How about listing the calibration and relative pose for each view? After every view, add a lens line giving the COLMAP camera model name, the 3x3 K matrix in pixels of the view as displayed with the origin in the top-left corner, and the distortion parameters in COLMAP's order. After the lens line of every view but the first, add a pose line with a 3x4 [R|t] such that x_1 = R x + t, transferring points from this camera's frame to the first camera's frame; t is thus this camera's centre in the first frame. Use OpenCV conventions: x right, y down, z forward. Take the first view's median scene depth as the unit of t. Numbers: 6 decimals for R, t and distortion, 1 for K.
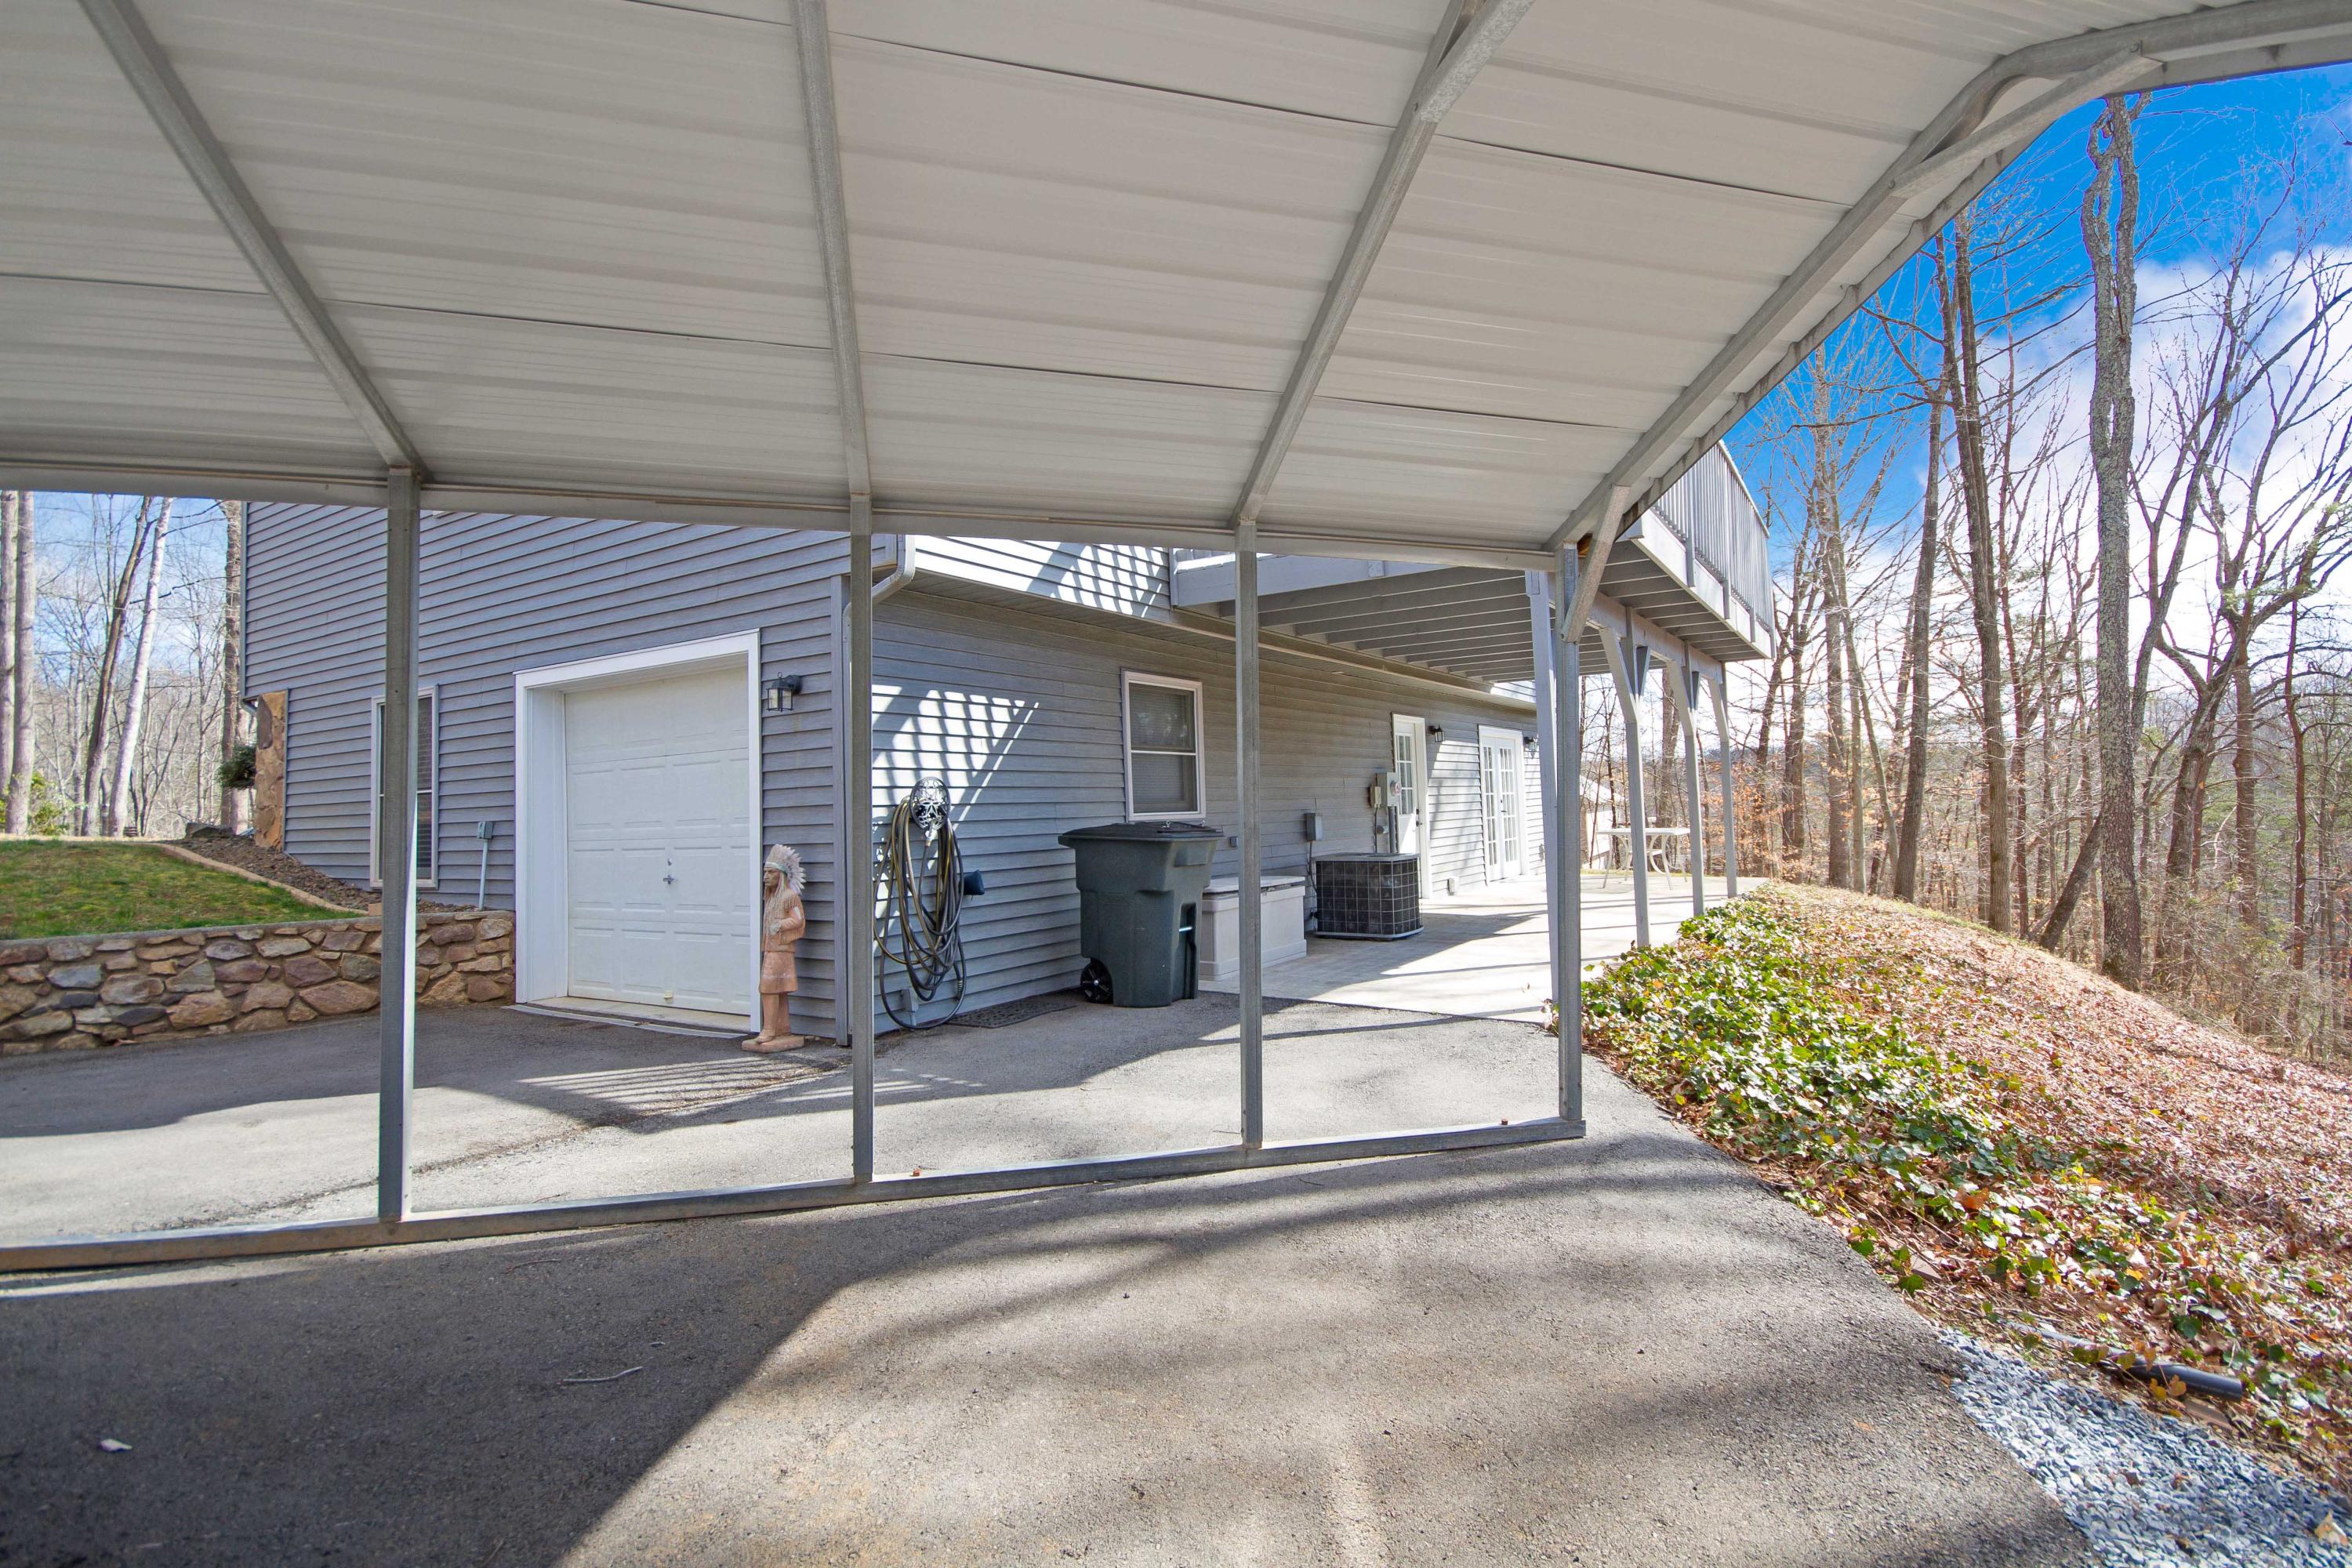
lens RADIAL K [[1140.9, 0, 1175.6], [0, 1140.9, 758.5], [0, 0, 1]] dist [0.017166, -0.013307]
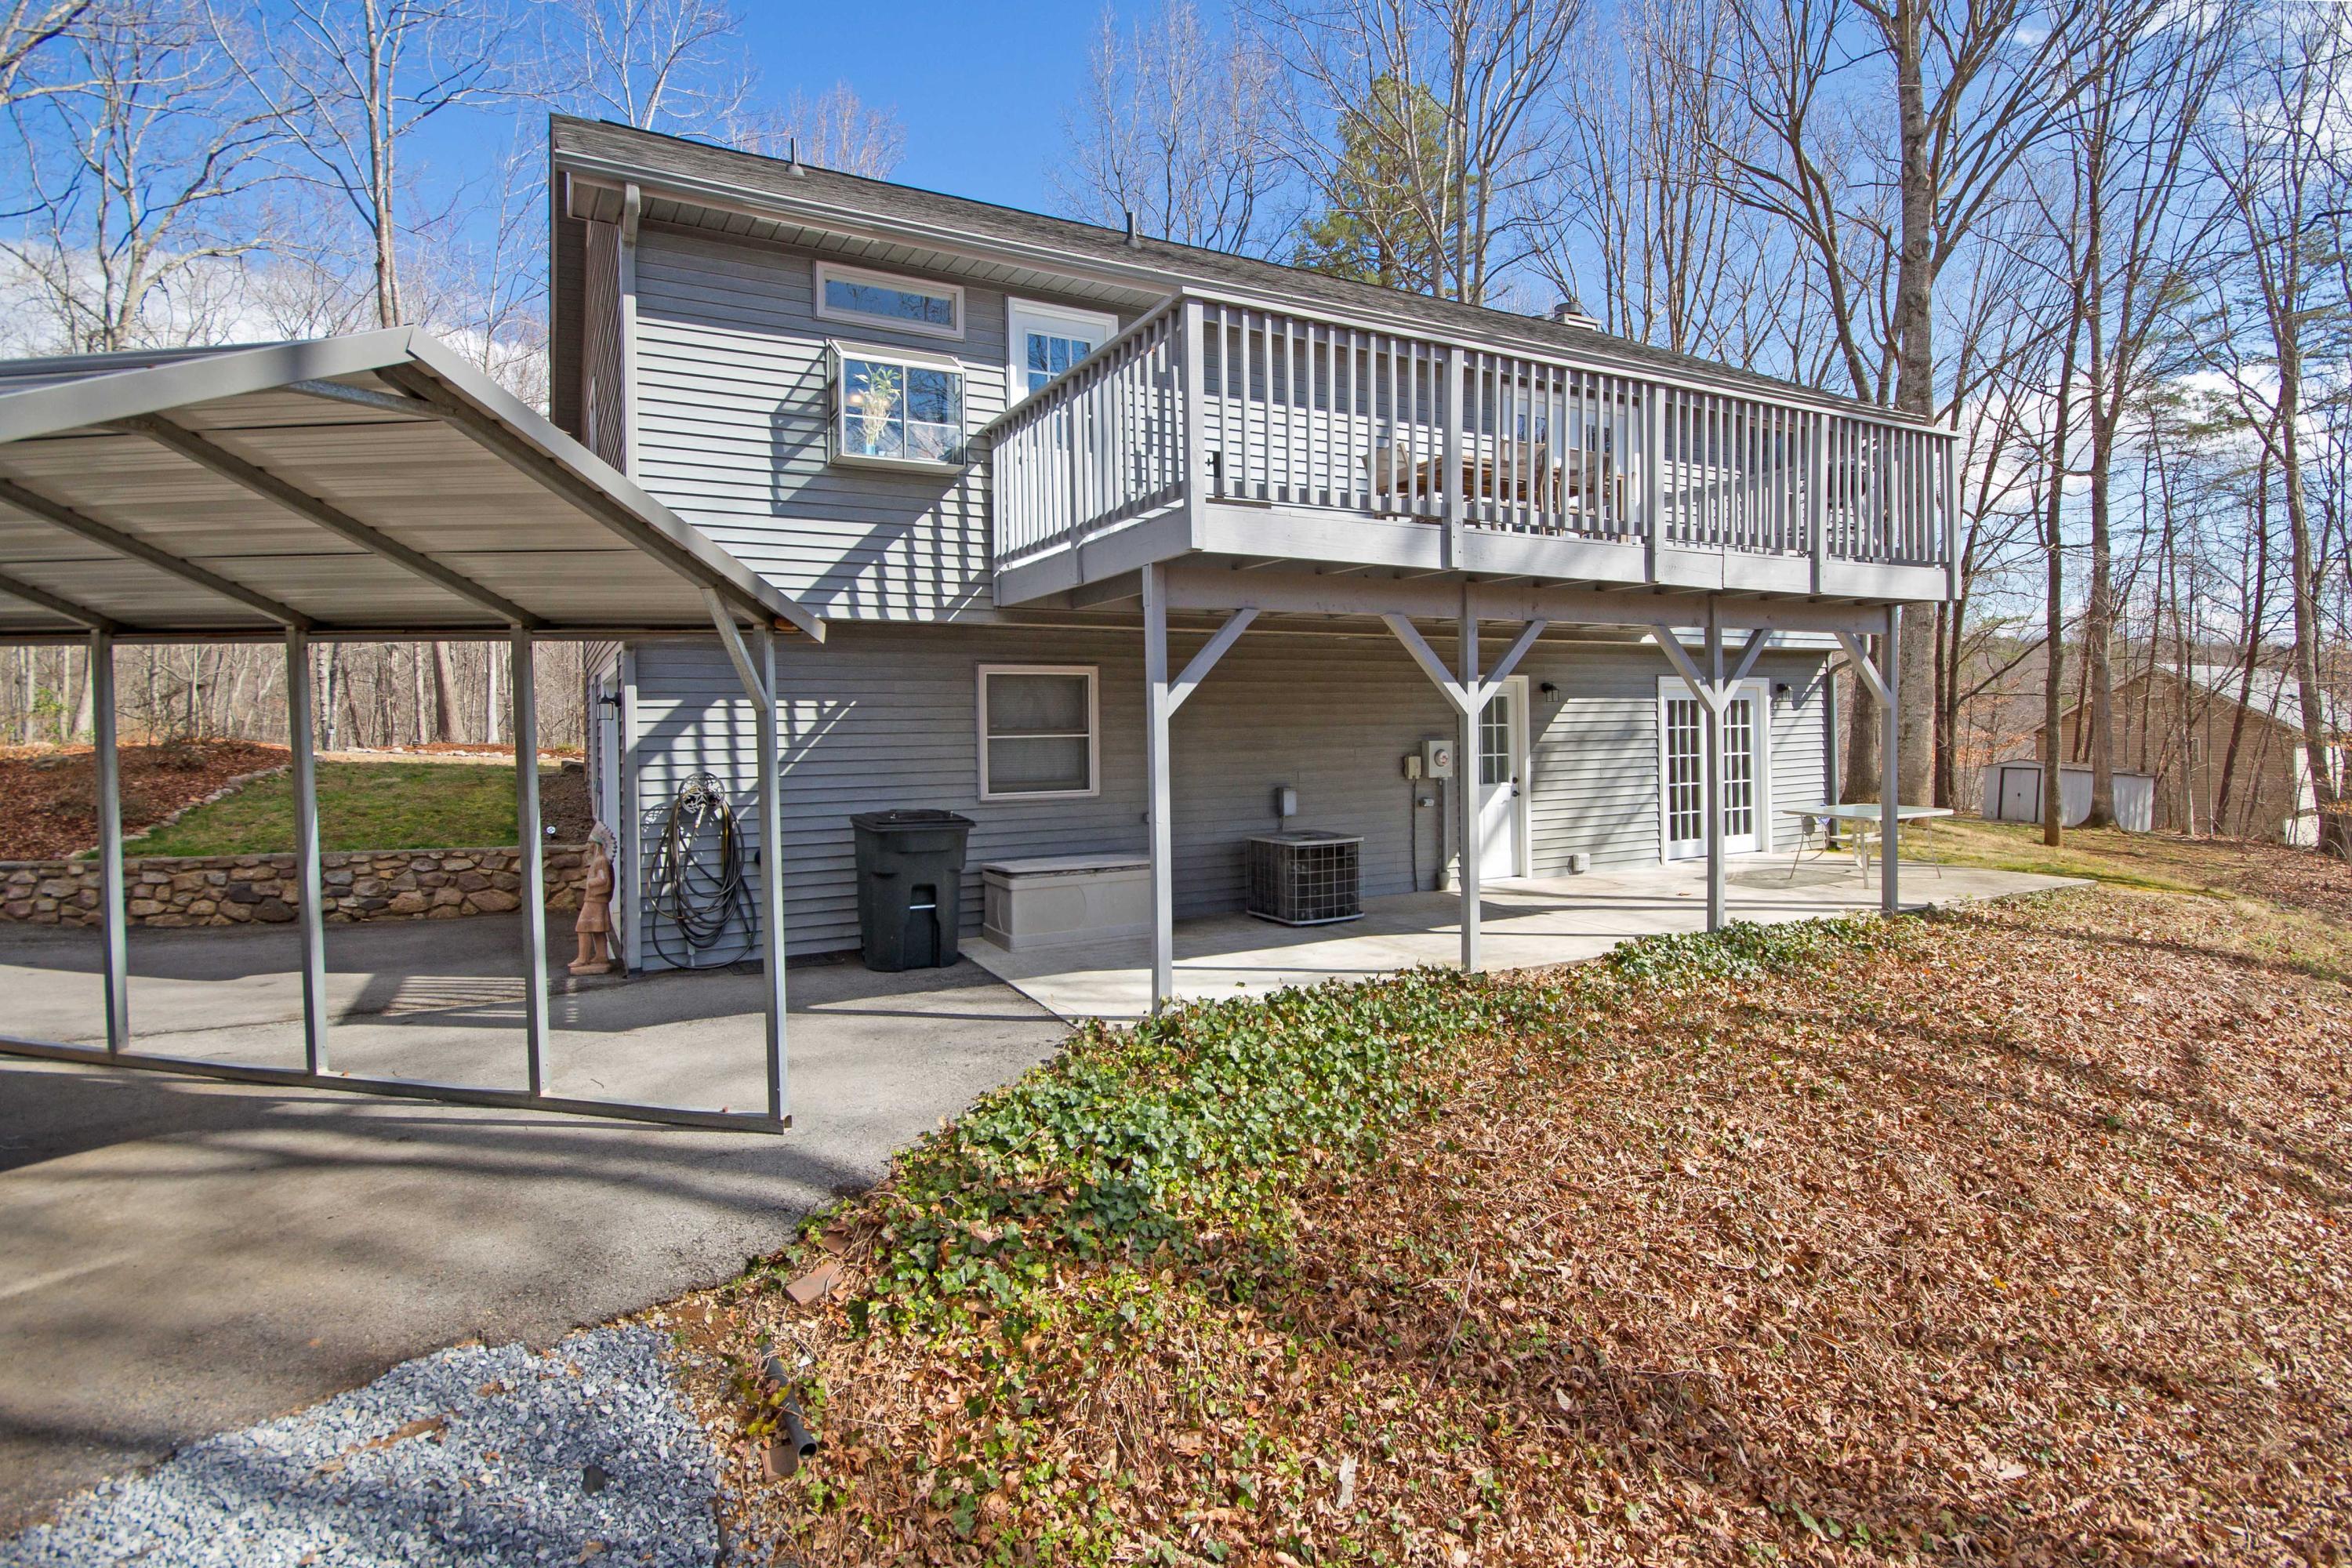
lens RADIAL K [[1140.9, 0, 1167.5], [0, 1140.9, 728.2], [0, 0, 1]] dist [0.017166, -0.013307]
pose [[0.873382, 0.015704, -0.486782, 0.754681], [0.010568, 0.998634, 0.051178, -0.080898], [0.486921, -0.049843, 0.872023, 0.143869]]
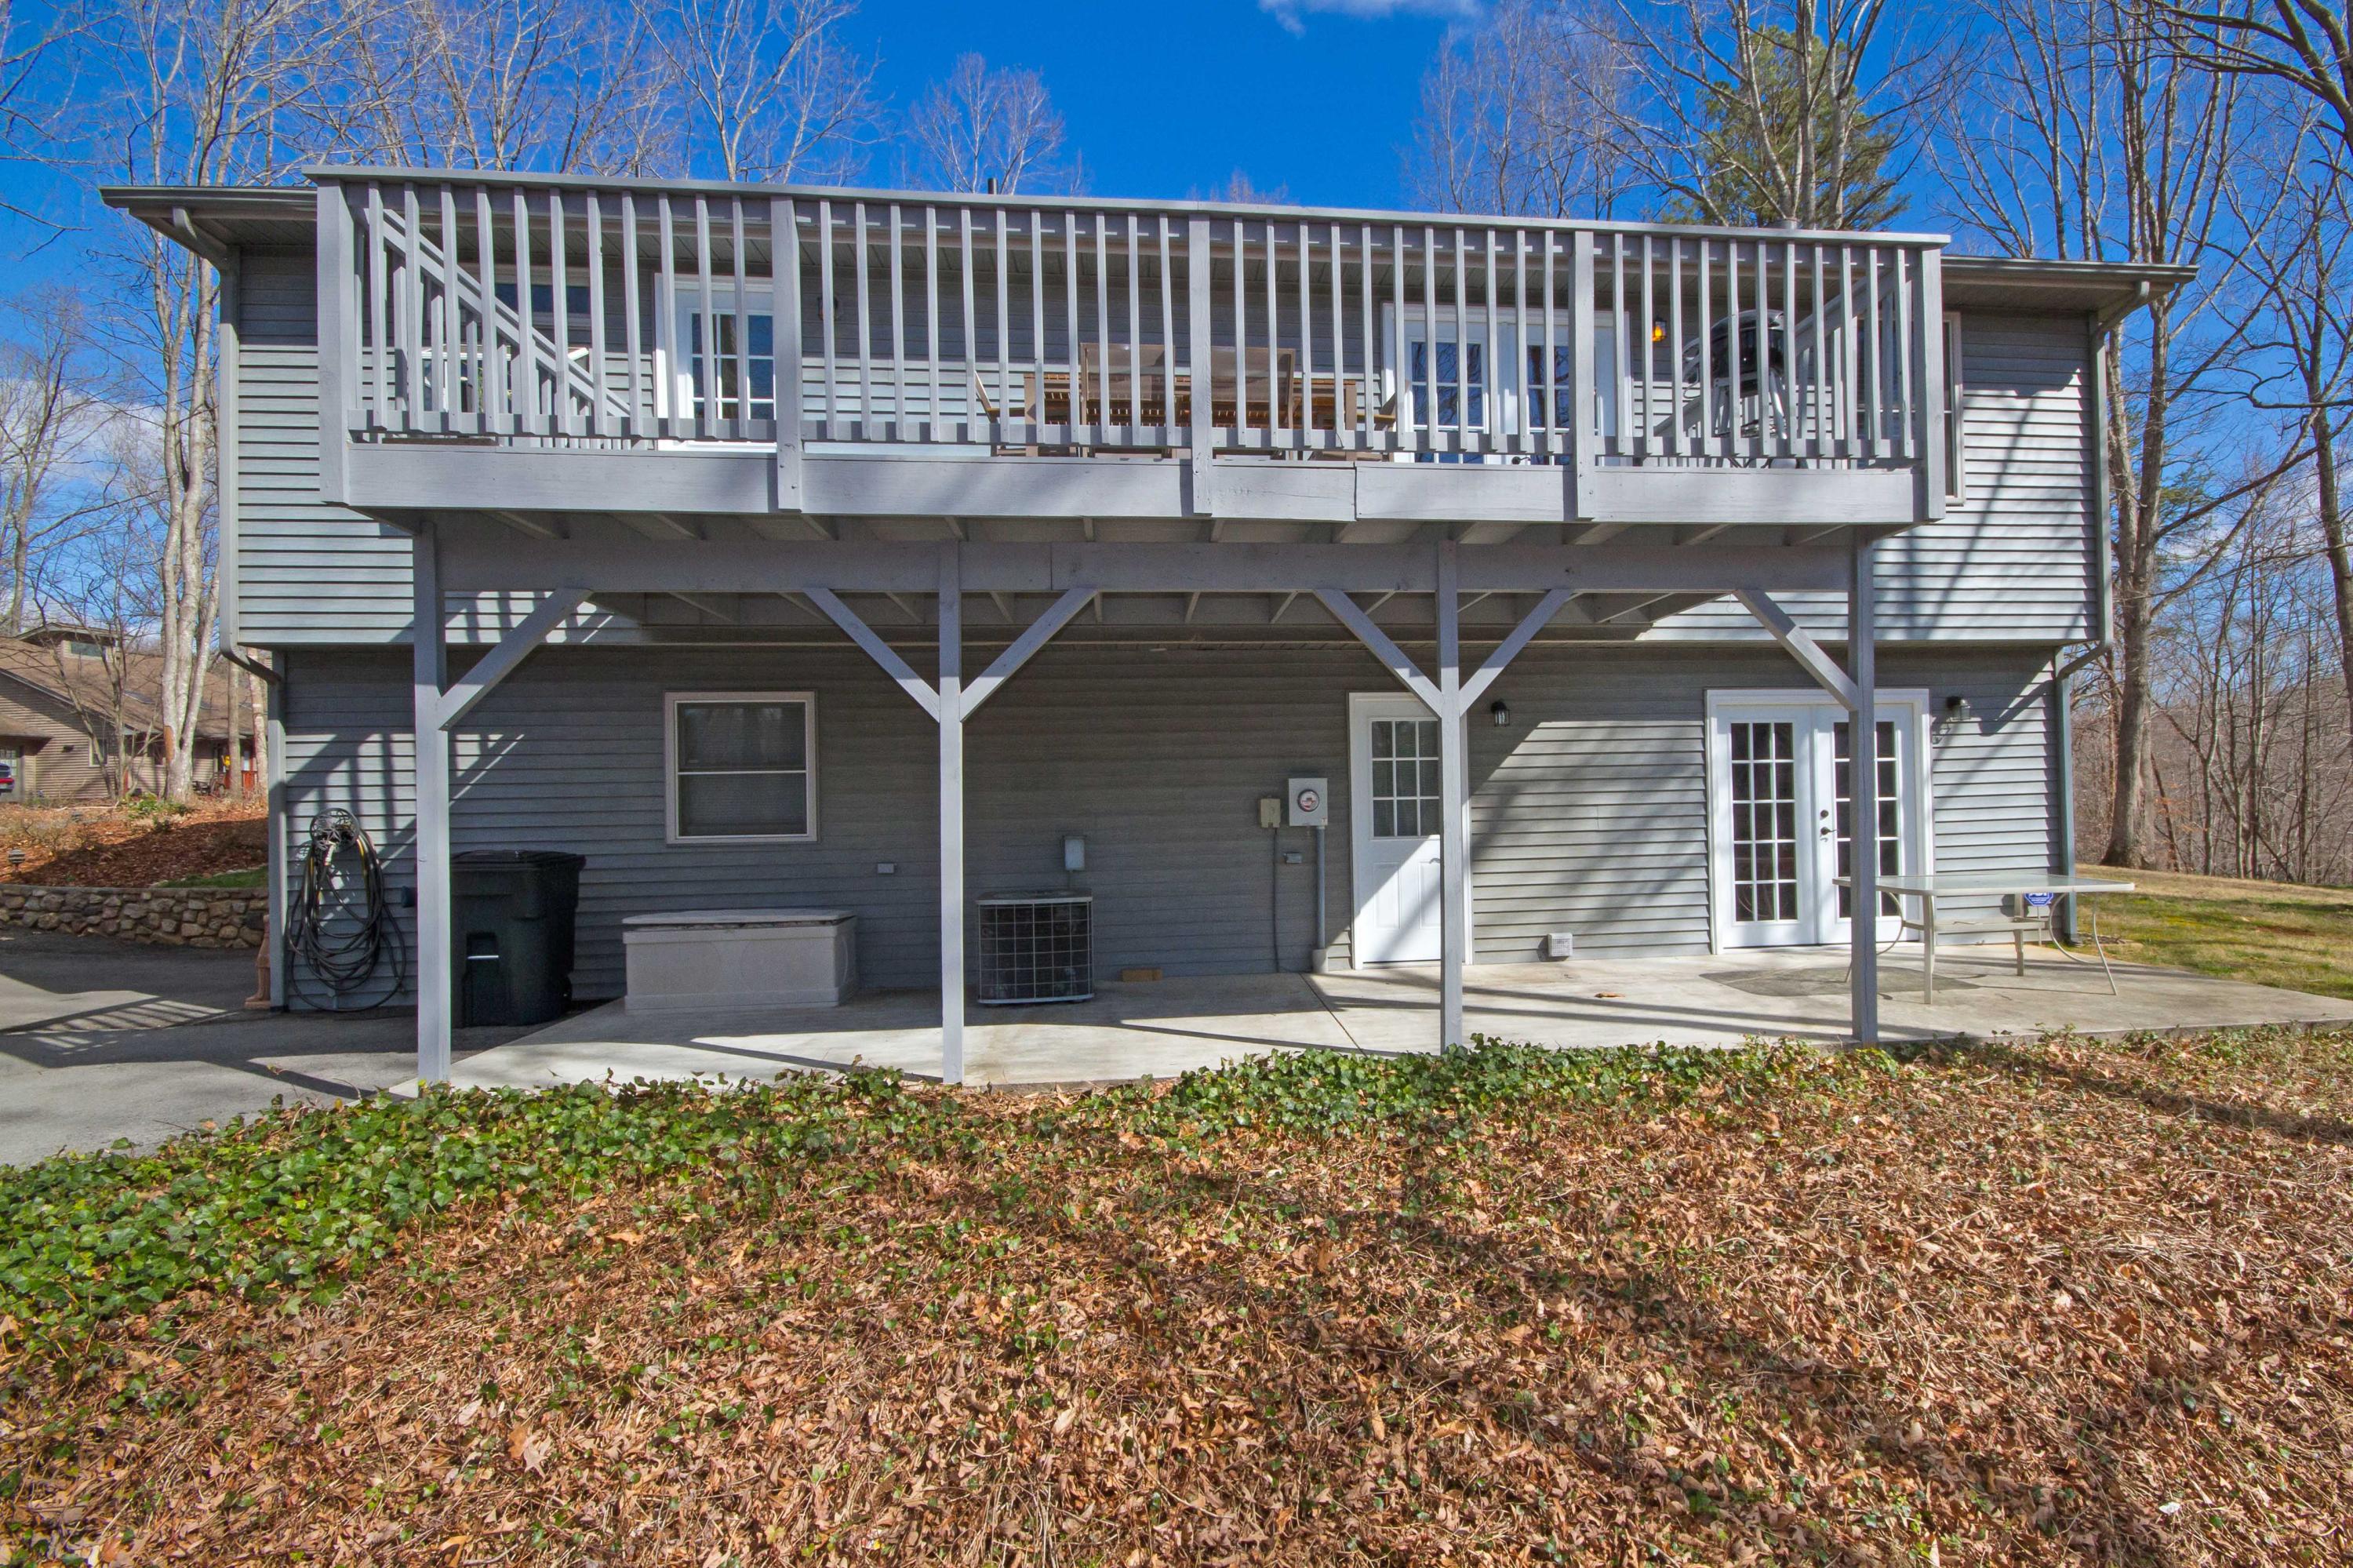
lens RADIAL K [[1141.4, 0, 1176.6], [0, 1141.4, 807.3], [0, 0, 1]] dist [0.017166, -0.013307]
pose [[0.638748, 0.019020, -0.769181, 1.160208], [0.033020, 0.998096, 0.052101, -0.016843], [0.768707, -0.058678, 0.636904, 0.812206]]
